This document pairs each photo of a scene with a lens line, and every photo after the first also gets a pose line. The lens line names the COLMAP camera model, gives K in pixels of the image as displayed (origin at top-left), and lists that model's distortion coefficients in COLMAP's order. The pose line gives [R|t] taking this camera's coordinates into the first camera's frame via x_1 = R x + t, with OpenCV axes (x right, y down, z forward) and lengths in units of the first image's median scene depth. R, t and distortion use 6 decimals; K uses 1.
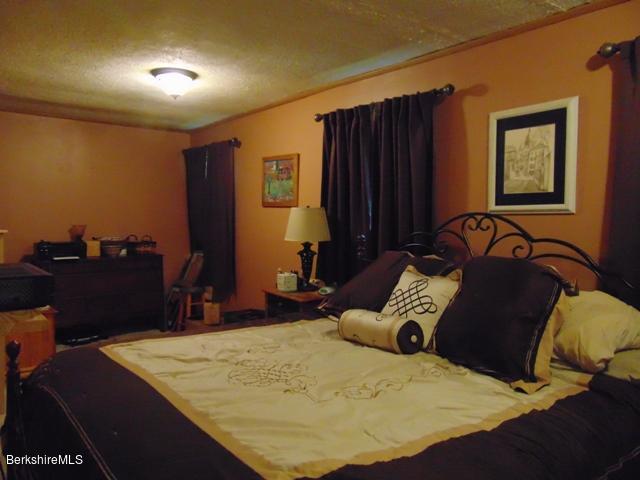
lens RADIAL K [[476.3, 0, 316.0], [0, 476.3, 238.4], [0, 0, 1]] dist [-0.026057, 0.051699]
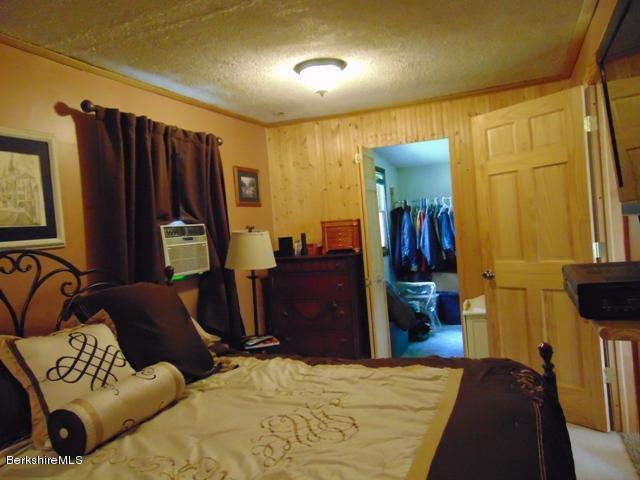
lens RADIAL K [[476.3, 0, 319.3], [0, 476.3, 240.5], [0, 0, 1]] dist [-0.026057, 0.051699]
pose [[-0.468542, 0.012506, 0.883353, -0.580710], [0.120930, 0.991395, 0.050108, -0.048152], [-0.875125, 0.130302, -0.466023, 0.926941]]
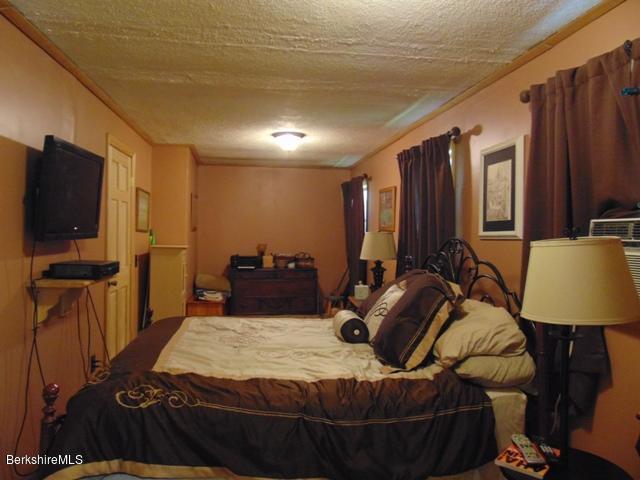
lens RADIAL K [[476.3, 0, 321.8], [0, 476.3, 238.7], [0, 0, 1]] dist [-0.026057, 0.051699]
pose [[0.864676, 0.008705, -0.502254, 0.648995], [-0.030514, 0.998914, -0.035220, -0.001152], [0.501402, 0.045780, 0.864003, -0.175834]]
